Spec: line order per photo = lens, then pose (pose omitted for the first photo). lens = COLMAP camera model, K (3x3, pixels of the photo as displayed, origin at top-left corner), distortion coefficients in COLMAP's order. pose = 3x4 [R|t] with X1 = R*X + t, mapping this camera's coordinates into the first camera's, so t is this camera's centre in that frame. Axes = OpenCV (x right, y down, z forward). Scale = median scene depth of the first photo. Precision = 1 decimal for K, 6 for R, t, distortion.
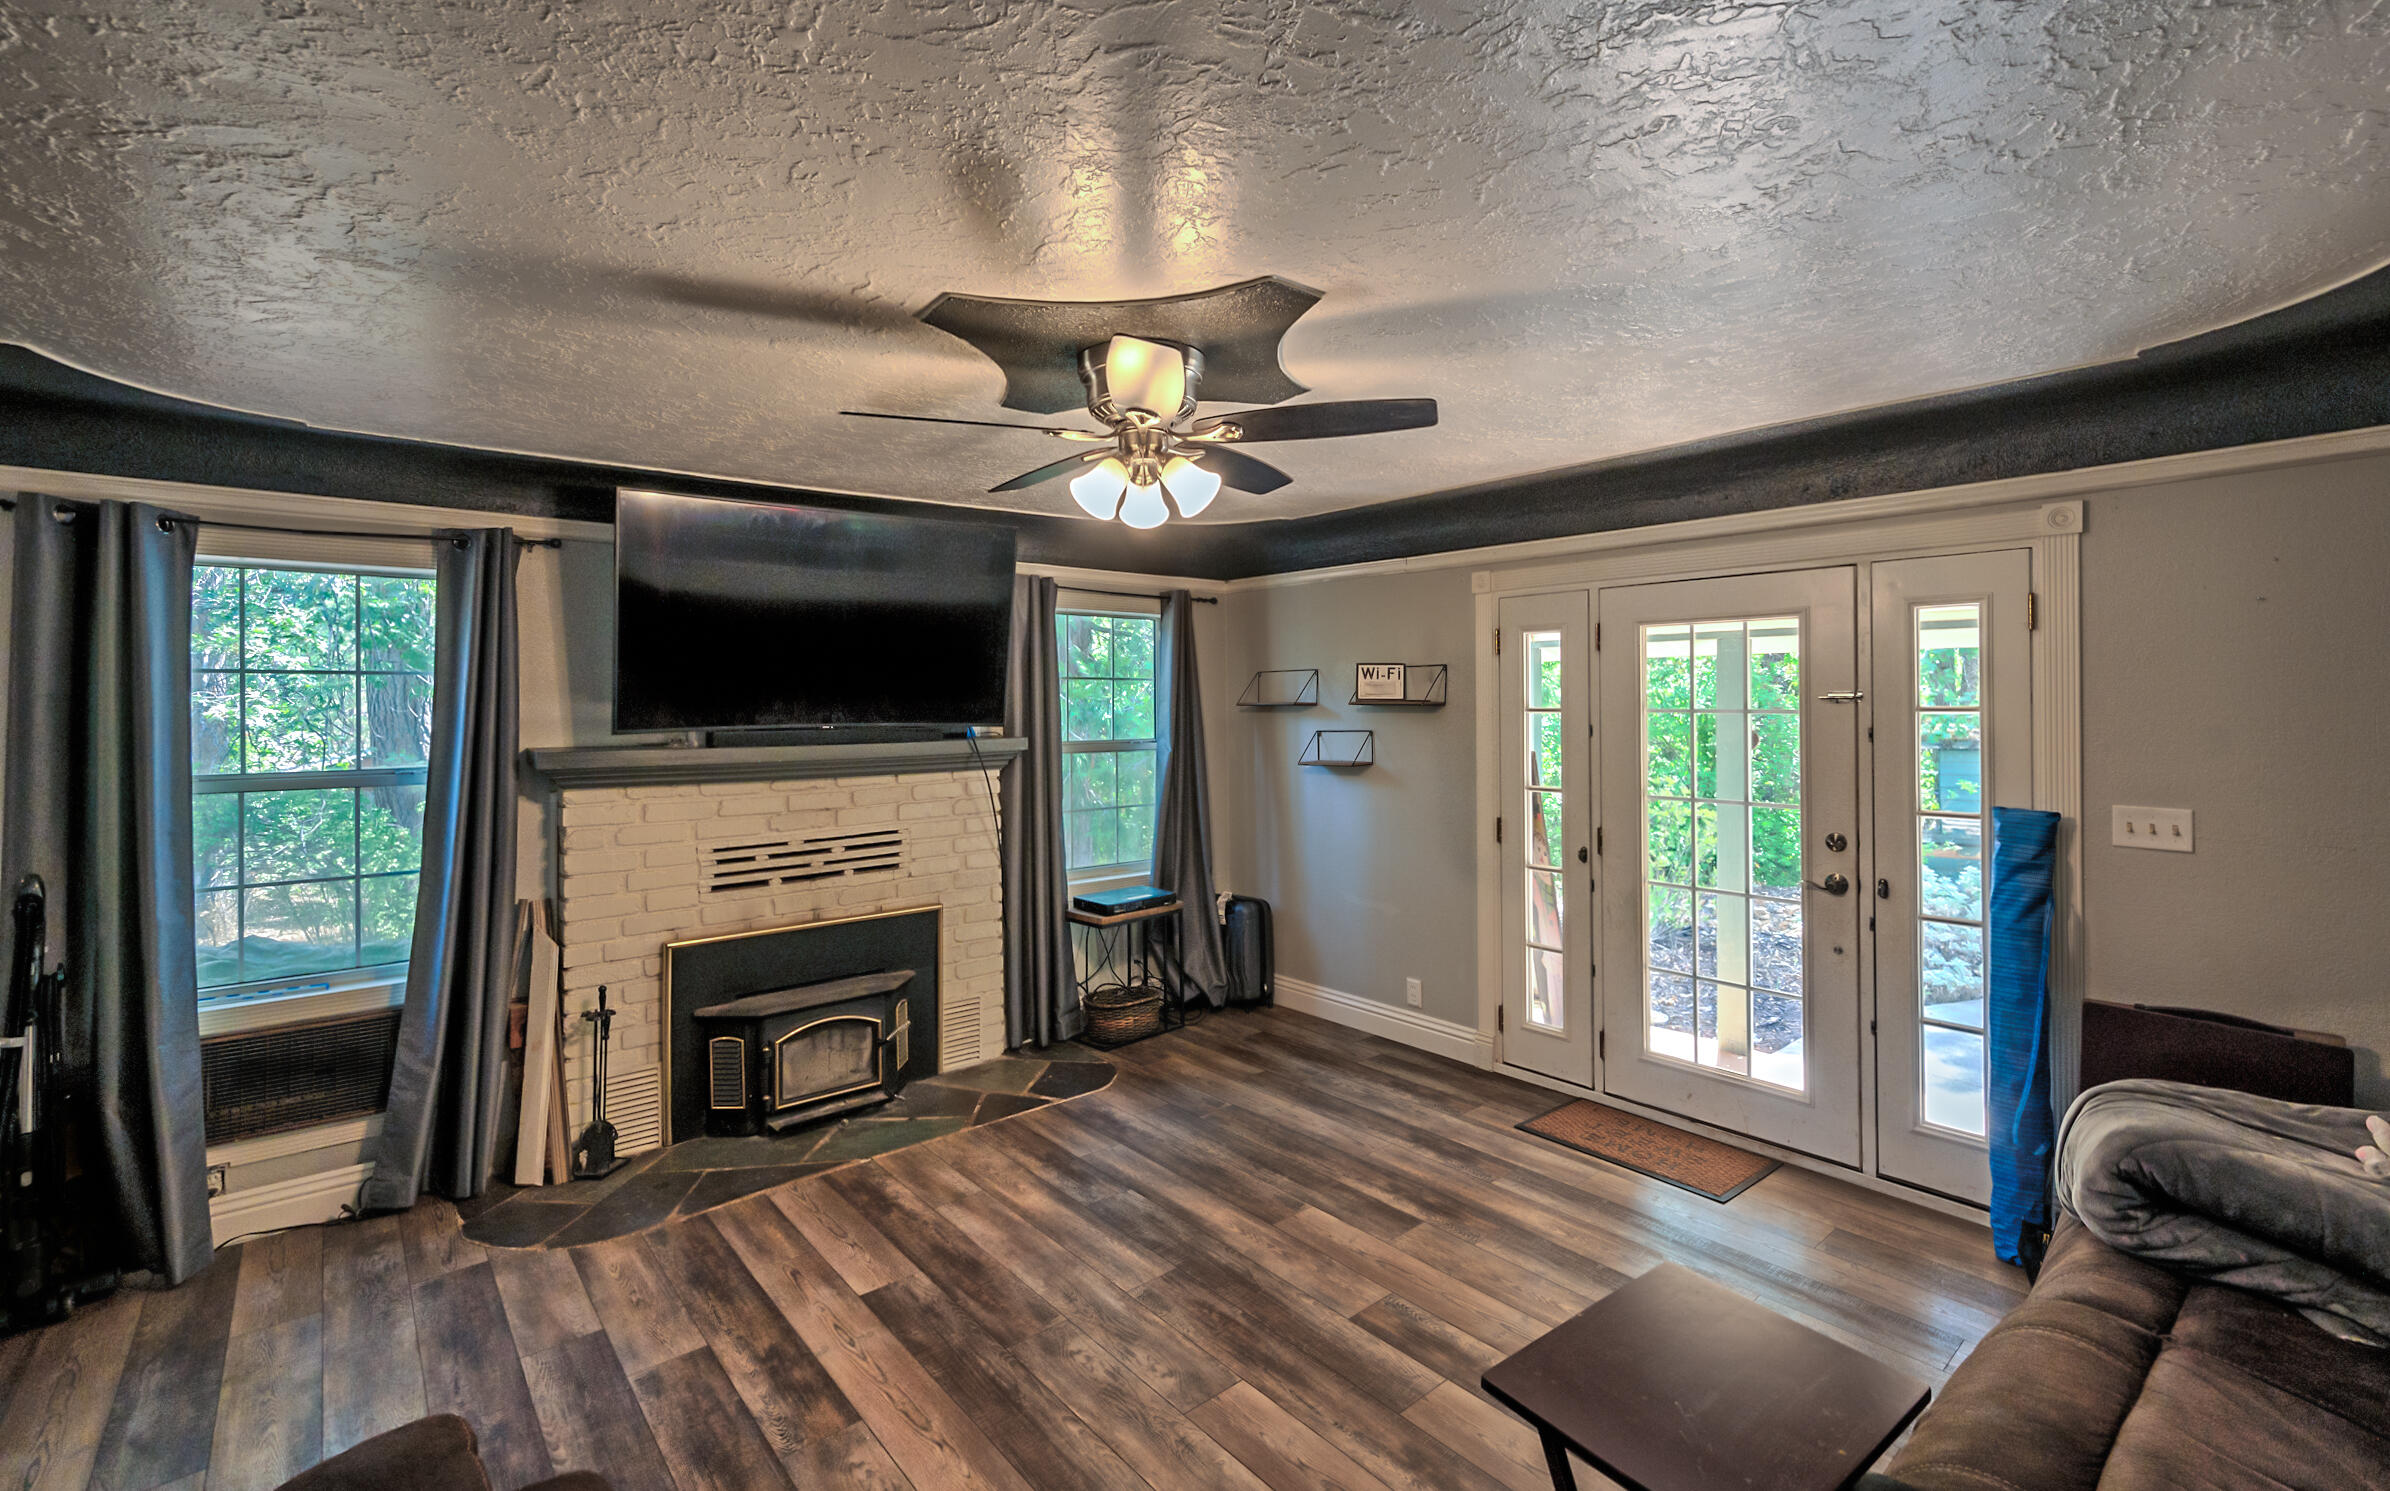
lens RADIAL K [[1041.7, 0, 1165.8], [0, 1041.7, 698.4], [0, 0, 1]] dist [0.001369, 0.000645]
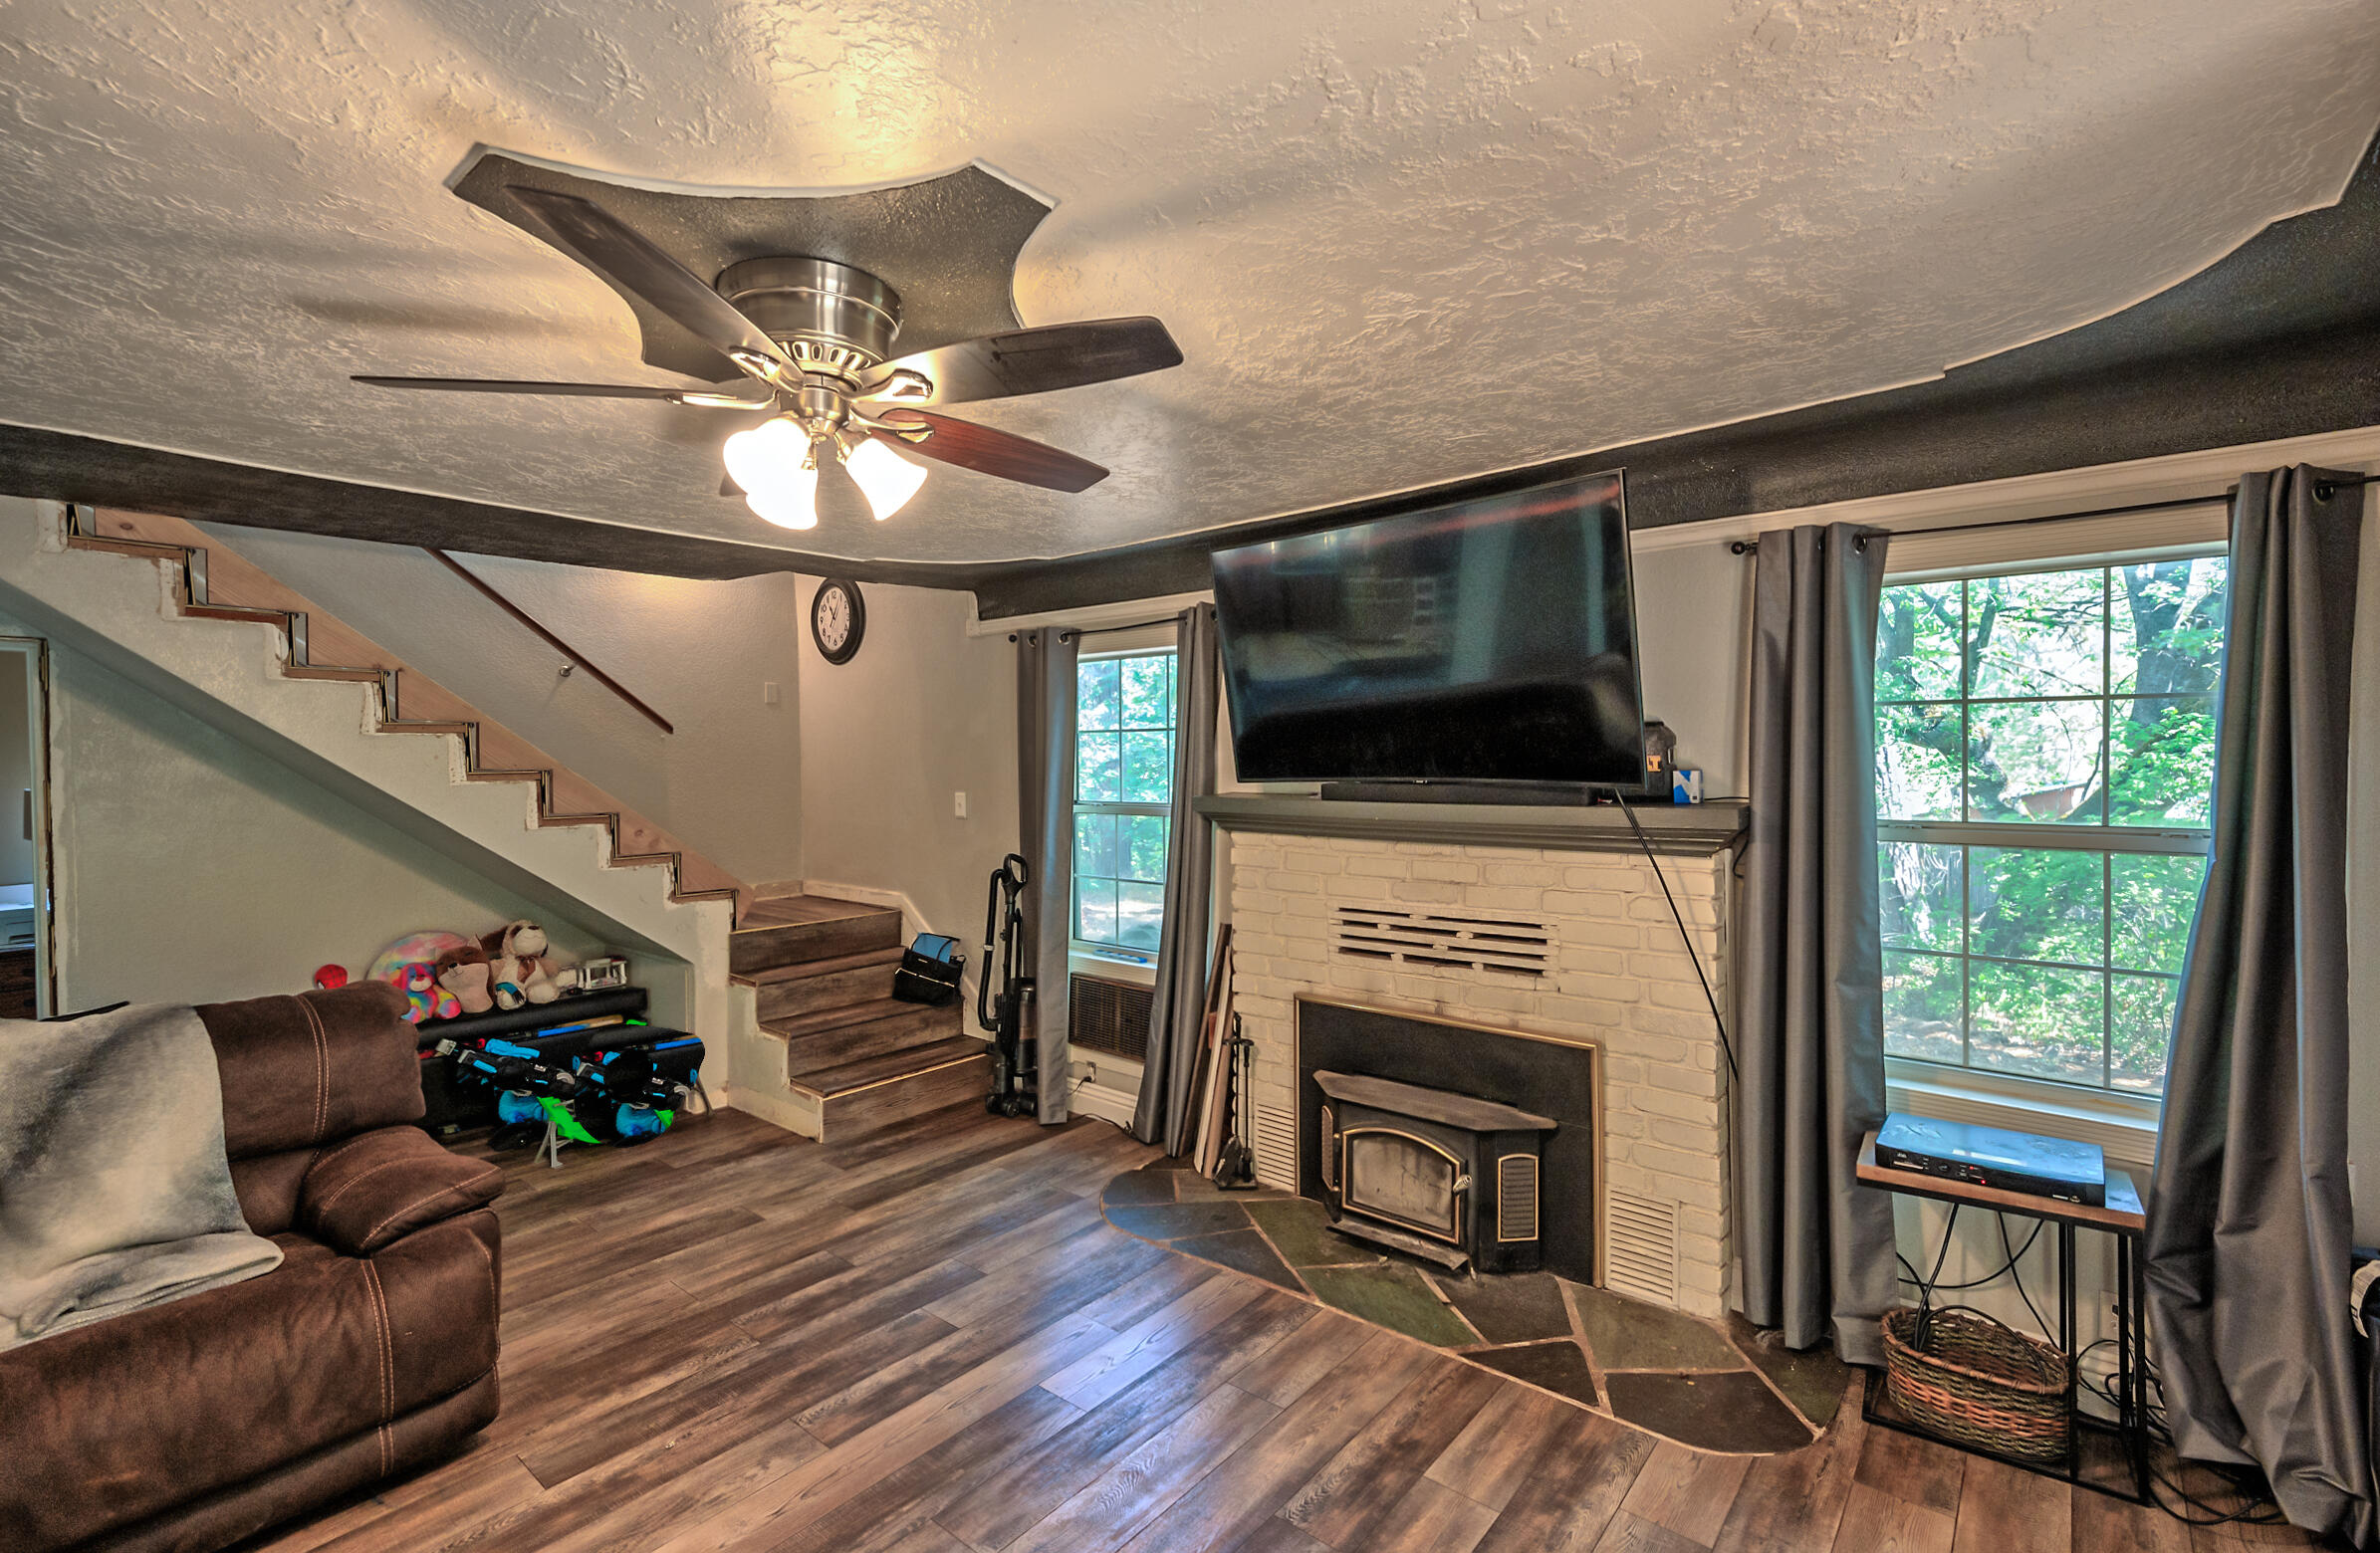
lens RADIAL K [[1046.8, 0, 1187.5], [0, 1046.8, 759.8], [0, 0, 1]] dist [-0.000700, 0.000228]
pose [[0.188295, 0.009025, -0.982071, 0.509525], [0.008786, 0.999902, 0.010874, -0.000262], [0.982073, -0.010676, 0.188198, 0.748864]]
